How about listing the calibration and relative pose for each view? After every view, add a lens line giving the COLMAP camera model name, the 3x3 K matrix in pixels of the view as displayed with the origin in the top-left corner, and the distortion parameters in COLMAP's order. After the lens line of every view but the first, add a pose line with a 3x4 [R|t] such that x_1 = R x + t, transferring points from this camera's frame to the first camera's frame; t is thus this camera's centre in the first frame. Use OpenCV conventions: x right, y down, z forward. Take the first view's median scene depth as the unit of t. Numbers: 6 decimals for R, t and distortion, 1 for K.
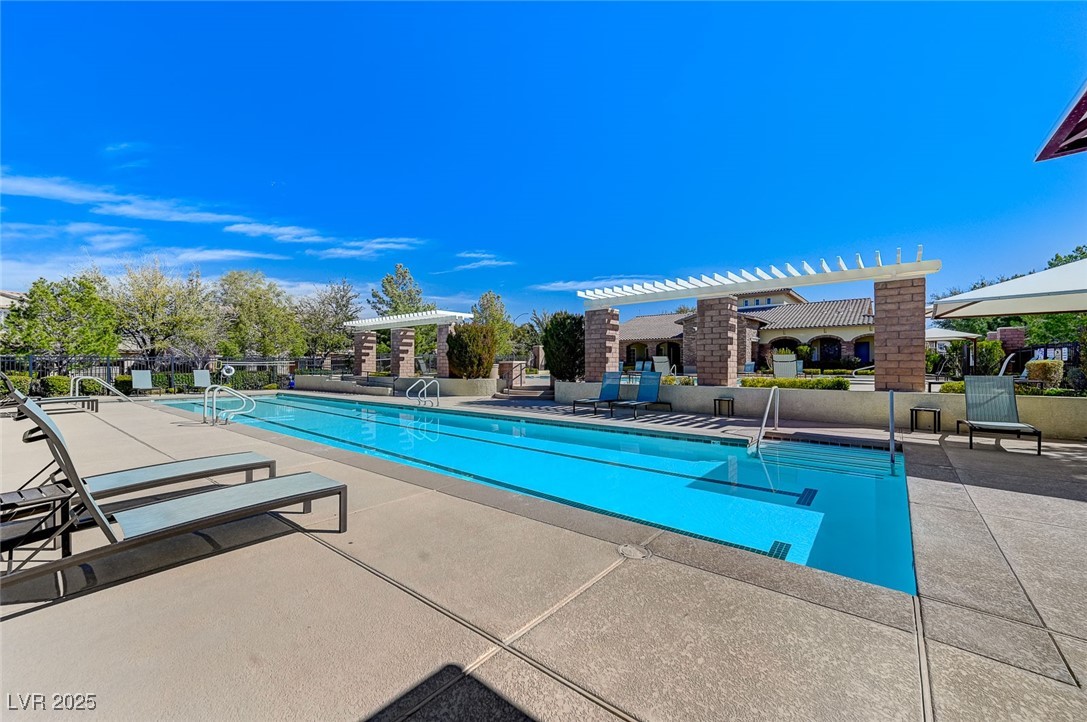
lens RADIAL K [[425.1, 0, 543.5], [0, 425.1, 361.0], [0, 0, 1]] dist [-0.002123, 0.000026]
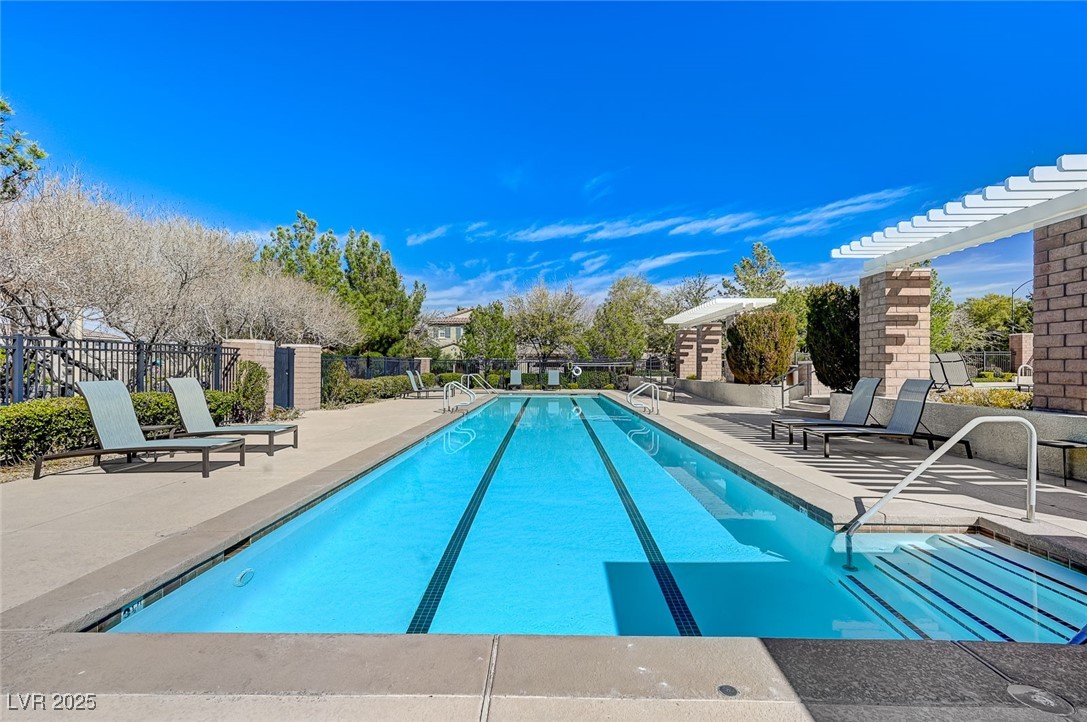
lens RADIAL K [[505.2, 0, 543.5], [0, 505.2, 361.0], [0, 0, 1]] dist [0.003022, 0.000041]
pose [[0.606315, -0.007274, -0.795191, 0.244347], [0.006976, 0.999968, -0.003827, 0.000648], [0.795194, -0.003227, 0.606346, 0.116555]]
